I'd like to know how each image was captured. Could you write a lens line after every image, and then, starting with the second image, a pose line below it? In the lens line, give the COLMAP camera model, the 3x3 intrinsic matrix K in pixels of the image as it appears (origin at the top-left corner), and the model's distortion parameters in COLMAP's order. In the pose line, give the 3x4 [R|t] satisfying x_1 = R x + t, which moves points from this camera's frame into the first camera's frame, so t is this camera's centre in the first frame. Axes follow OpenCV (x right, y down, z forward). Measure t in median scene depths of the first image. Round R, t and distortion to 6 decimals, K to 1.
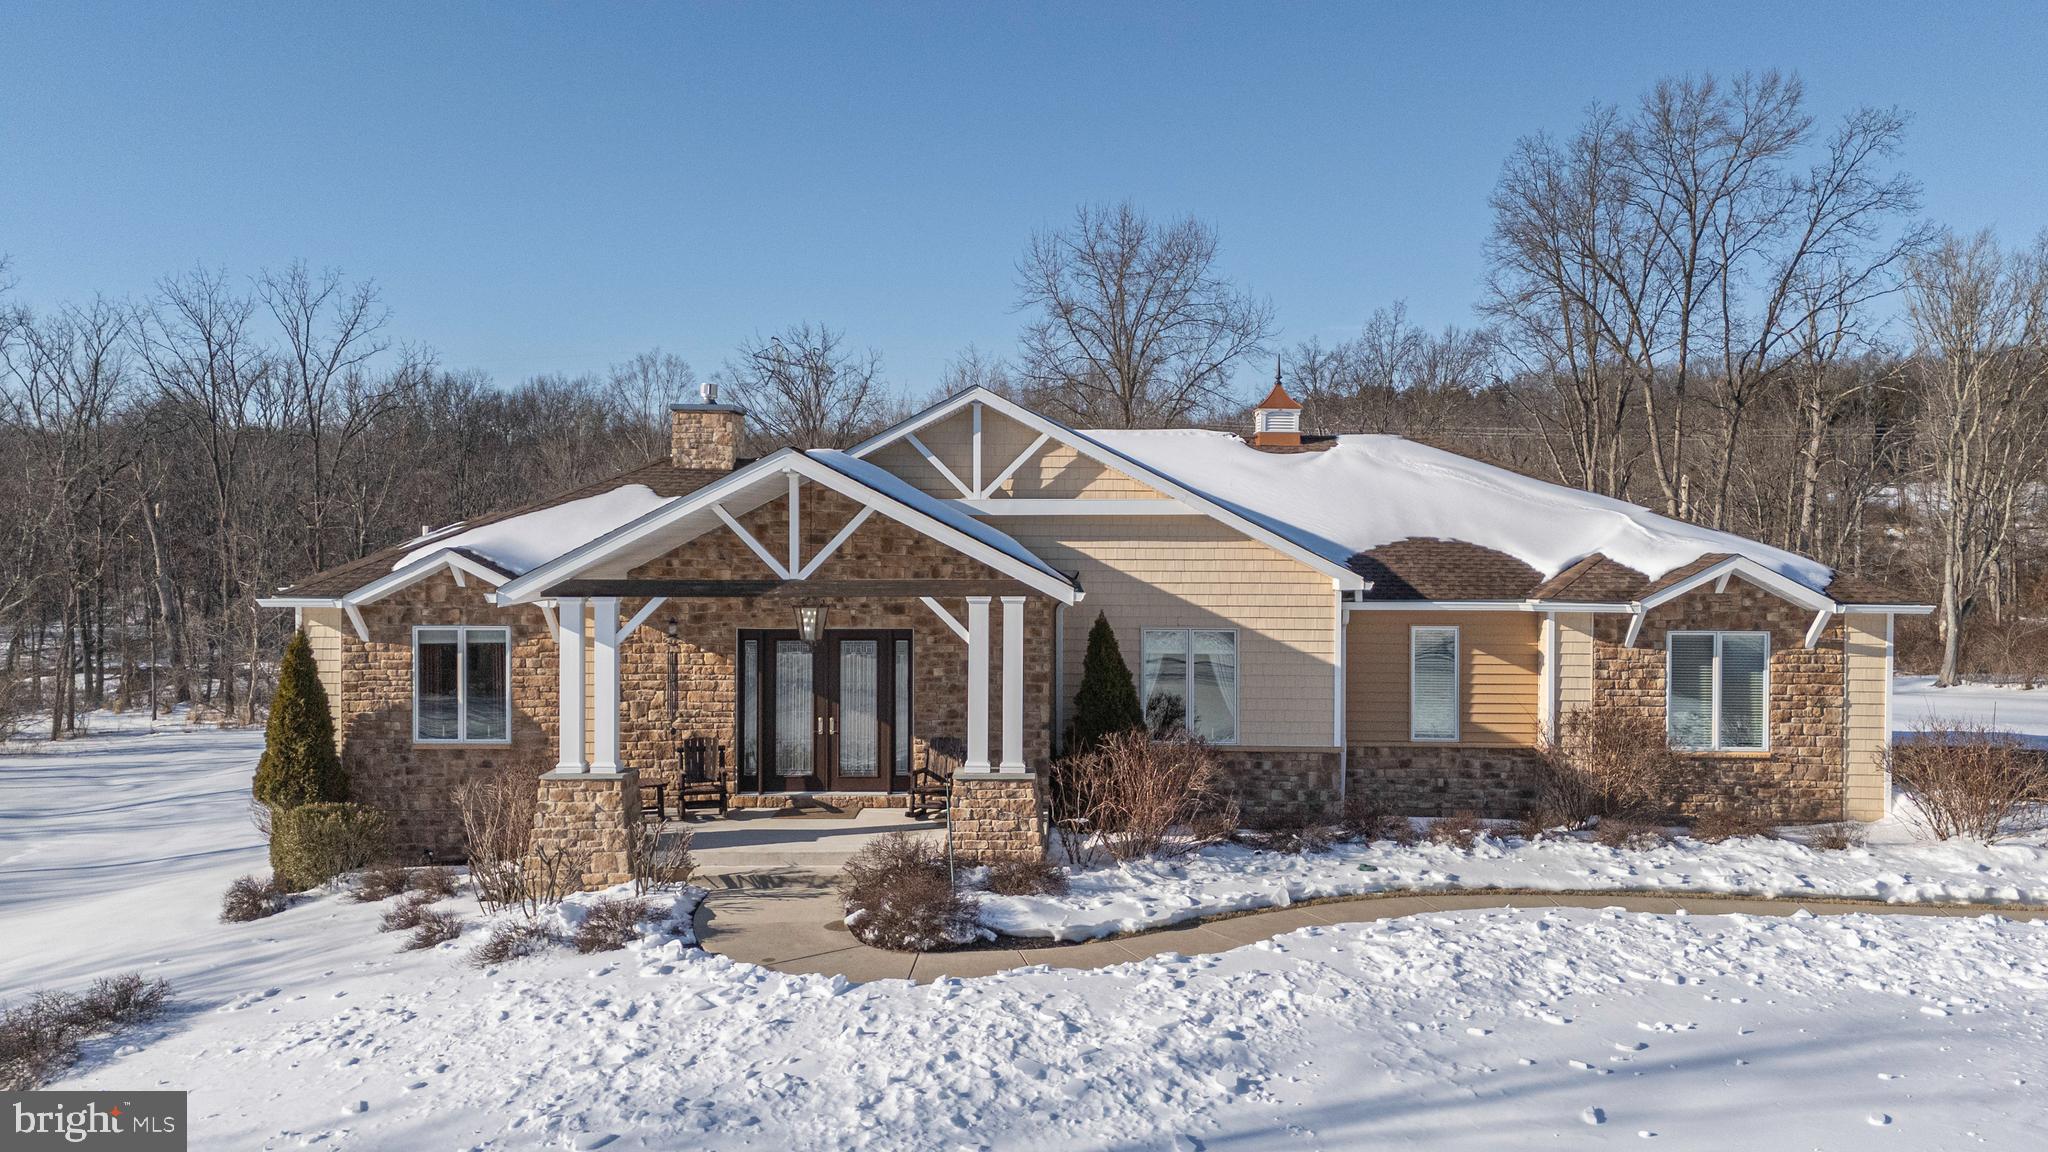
lens RADIAL K [[1522.3, 0, 1024.0], [0, 1522.3, 576.0], [0, 0, 1]] dist [0.109195, -0.113500]
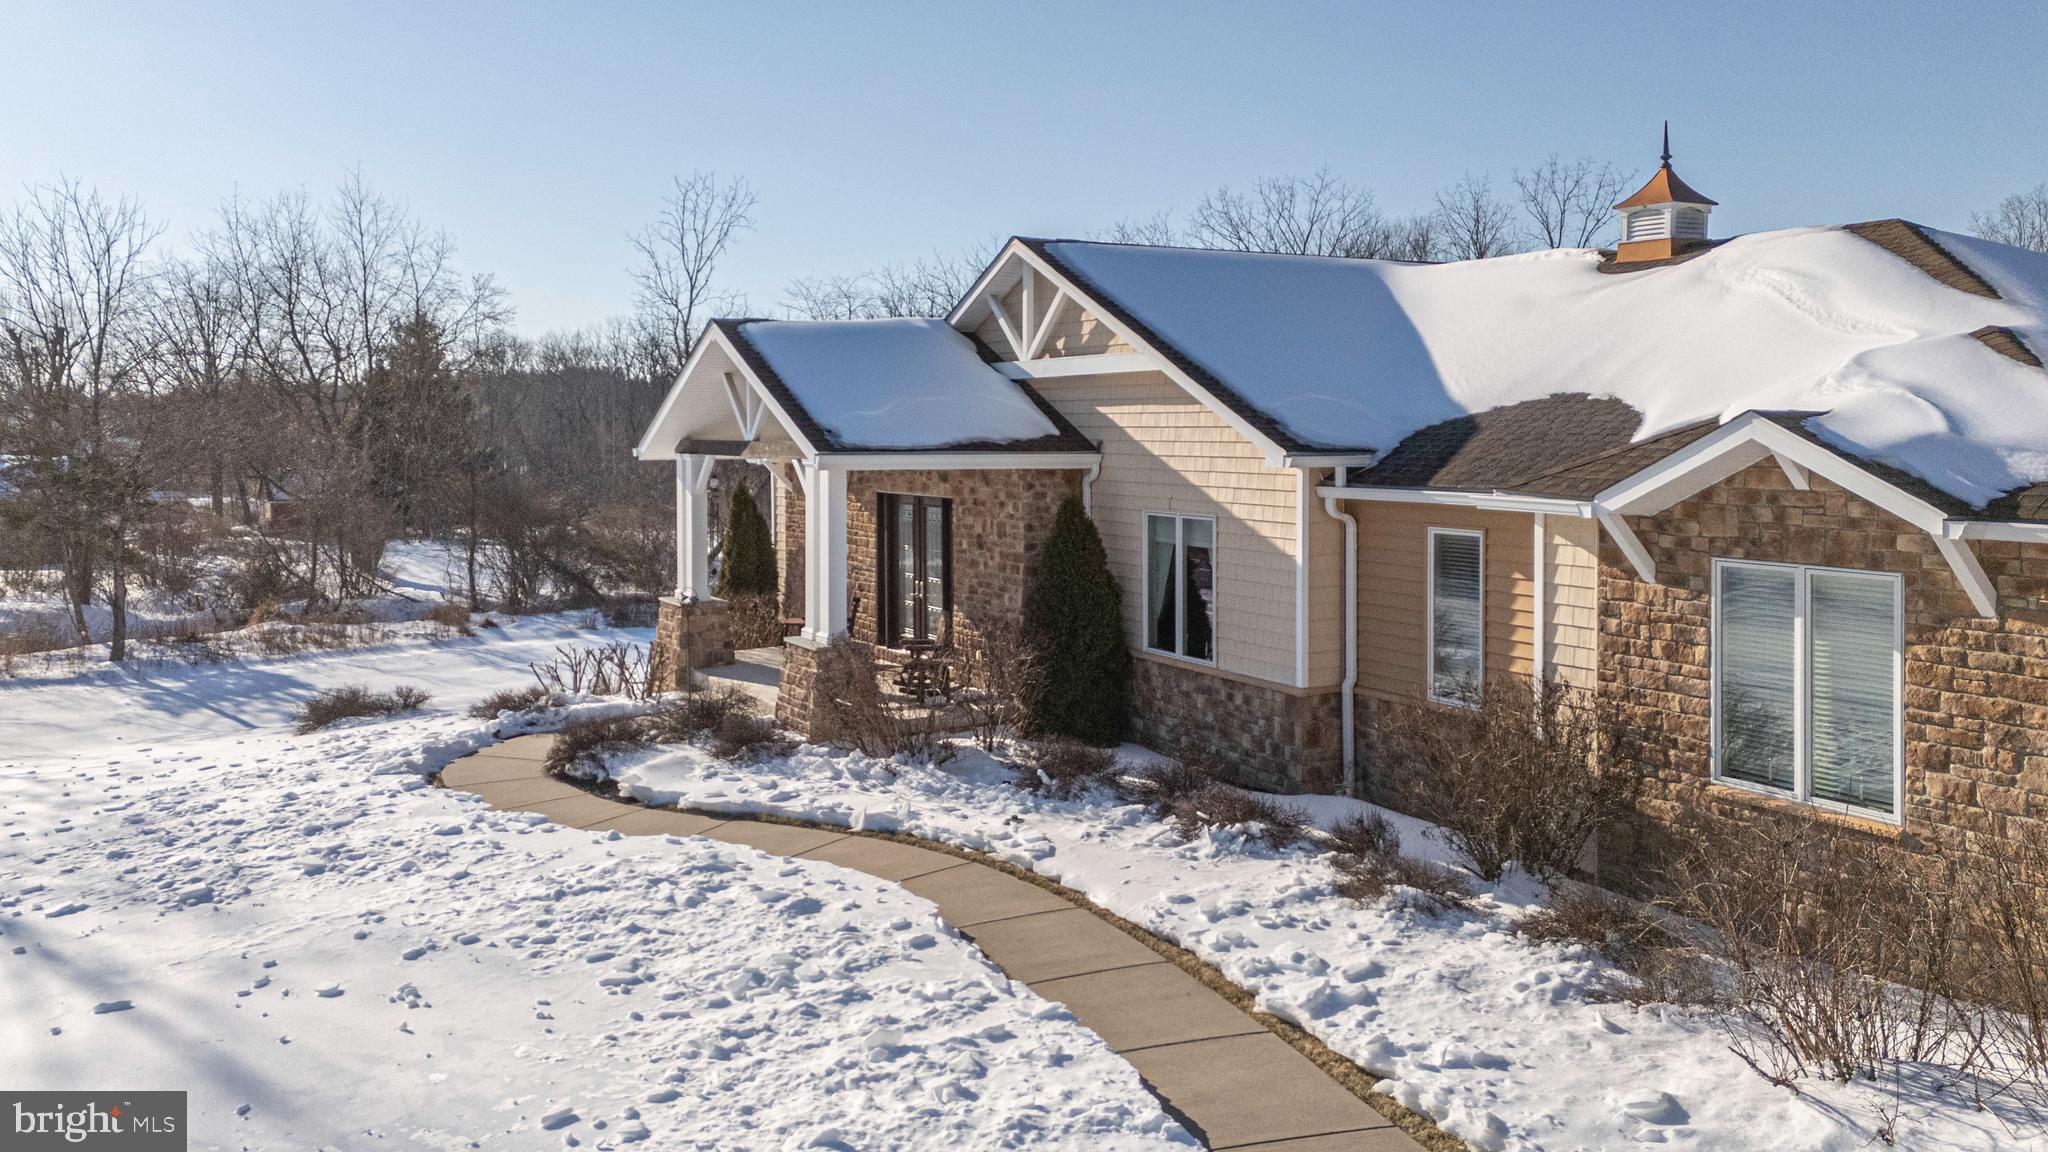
lens RADIAL K [[1517.8, 0, 971.2], [0, 1517.8, 454.5], [0, 0, 1]] dist [0.070895, -0.059503]
pose [[0.492383, 0.012888, -0.870283, 0.751528], [-0.021112, 0.999773, 0.002861, 0.003899], [0.870122, 0.016965, 0.492544, 0.516419]]
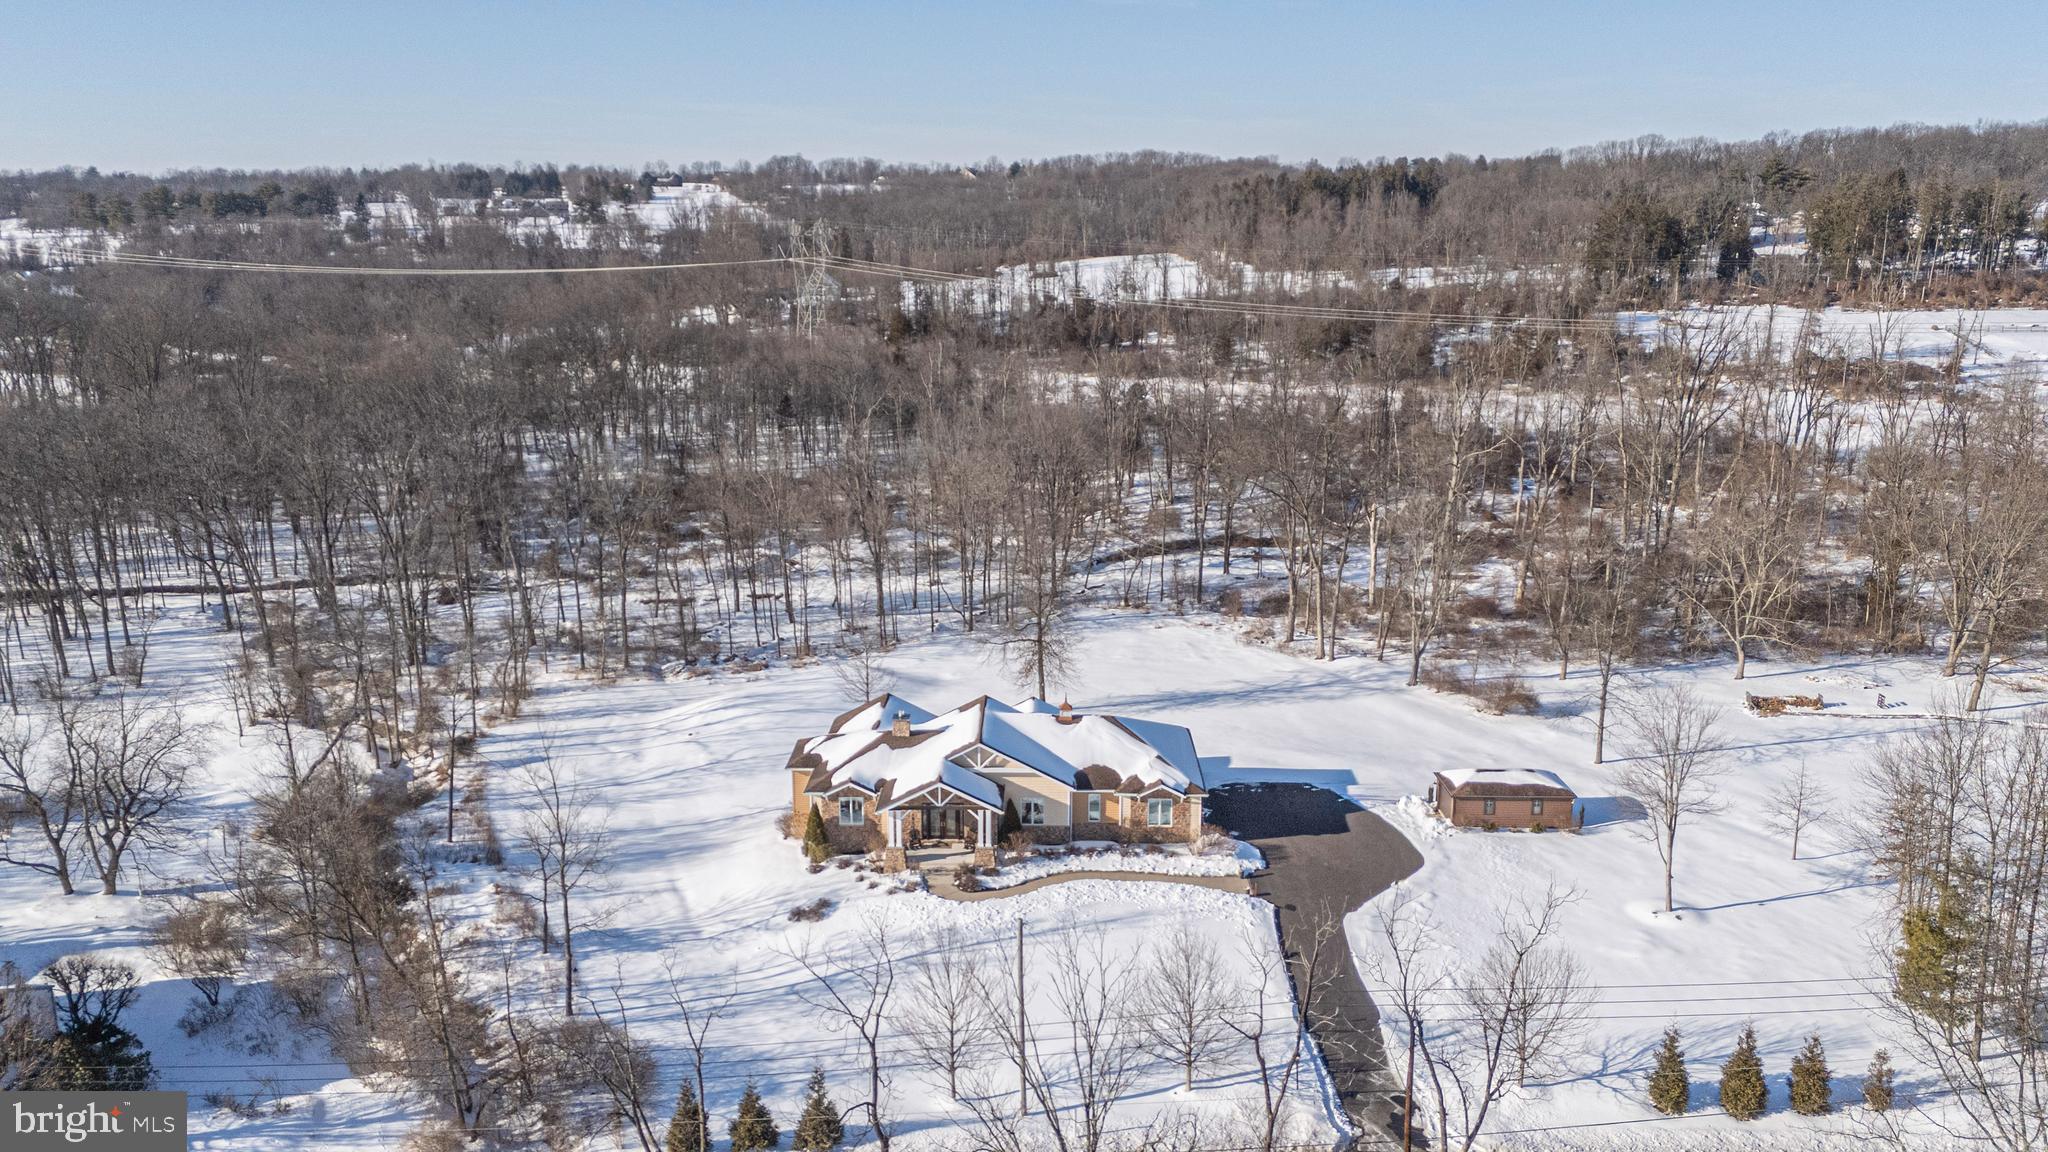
lens RADIAL K [[1522.3, 0, 1024.0], [0, 1522.3, 576.0], [0, 0, 1]] dist [0.109195, -0.113500]
pose [[0.999913, -0.000791, 0.013184, 0.033660], [-0.002006, 0.977532, 0.210778, -1.394056], [-0.013054, -0.210786, 0.977445, -2.826893]]
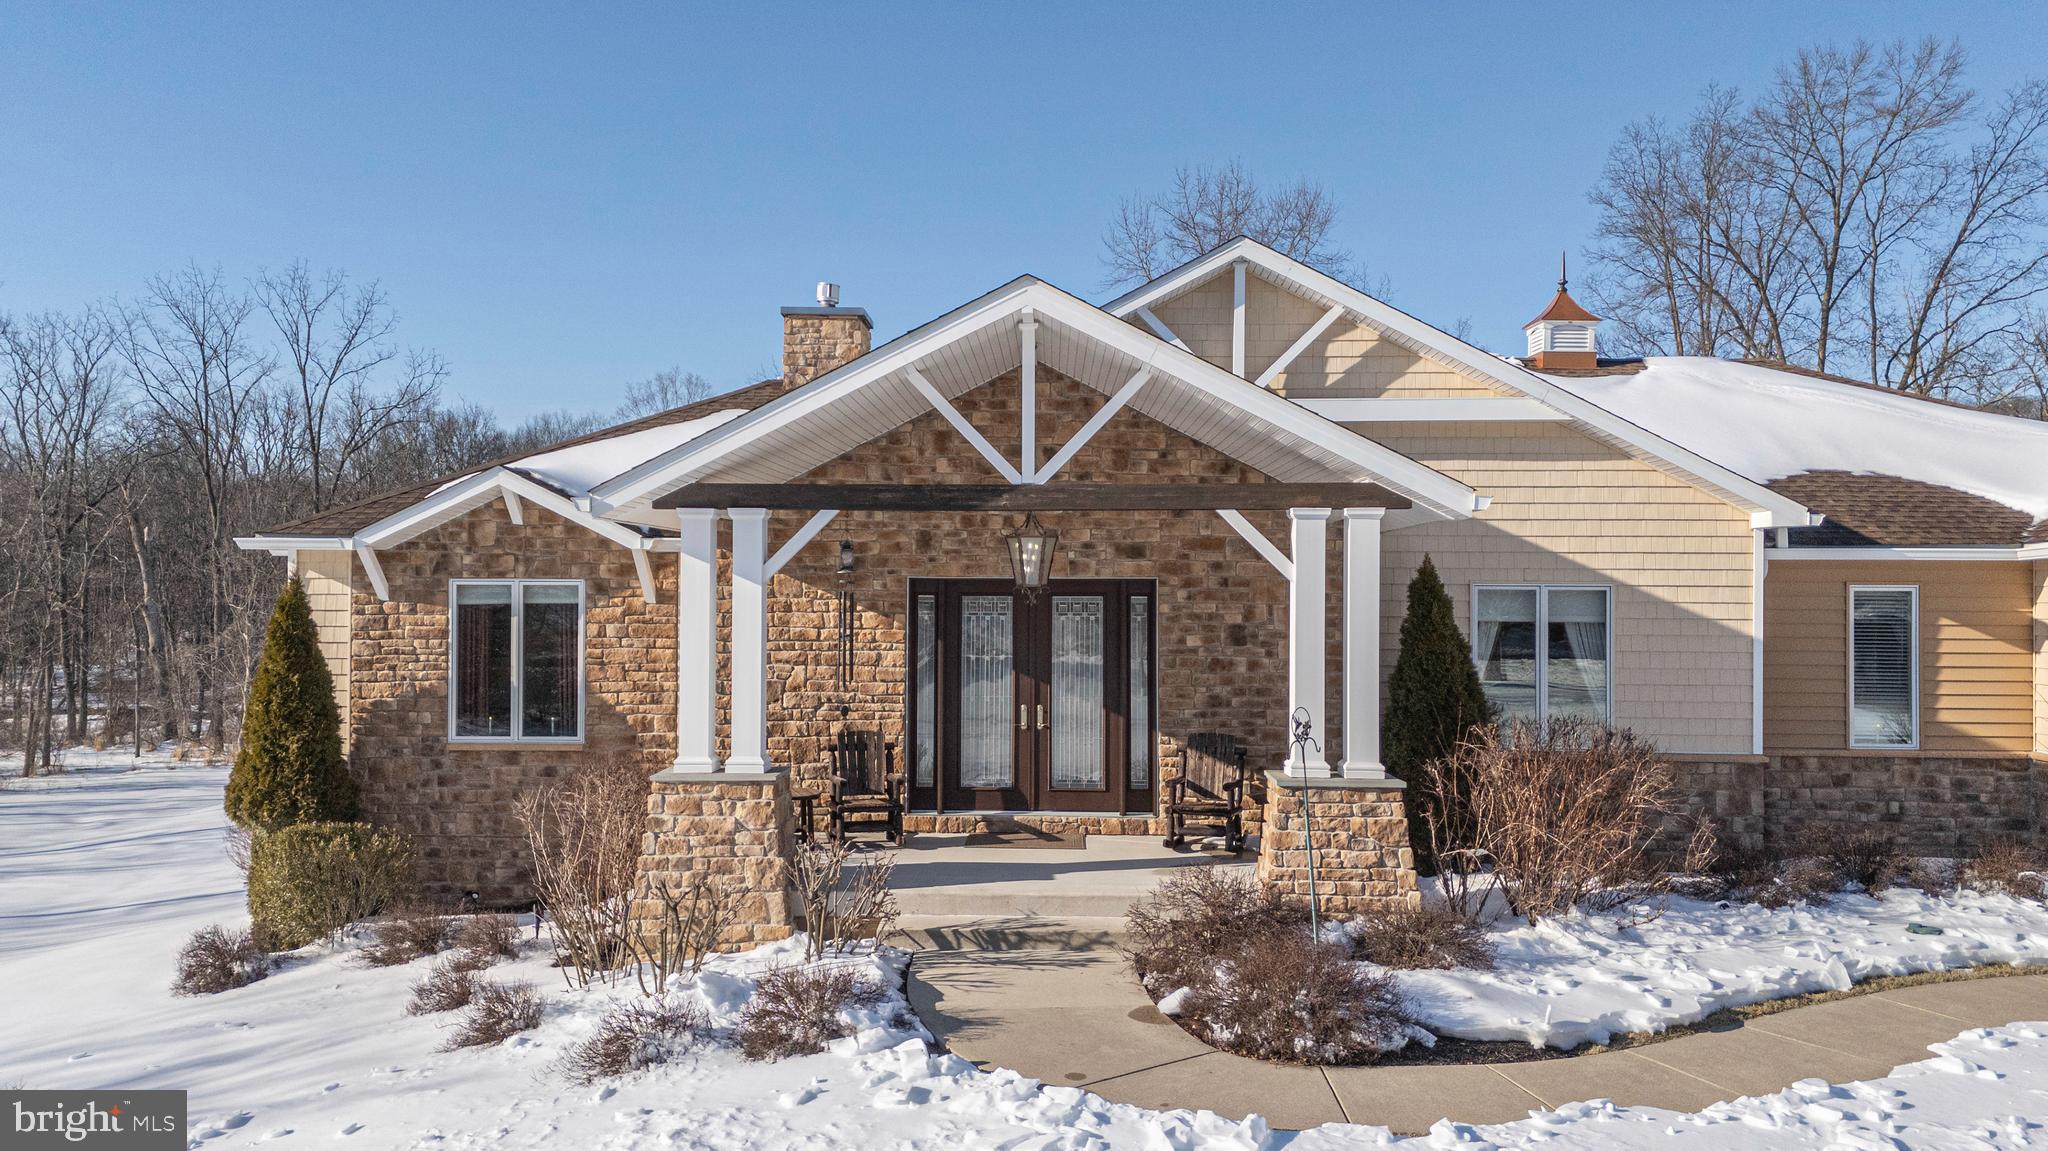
lens RADIAL K [[1501.4, 0, 990.4], [0, 1501.4, 599.5], [0, 0, 1]] dist [0.118679, -0.135064]
pose [[0.999929, 0.002506, -0.011649, -0.137379], [-0.002772, 0.999733, -0.022926, 0.058377], [0.011589, 0.022957, 0.999669, 0.298465]]
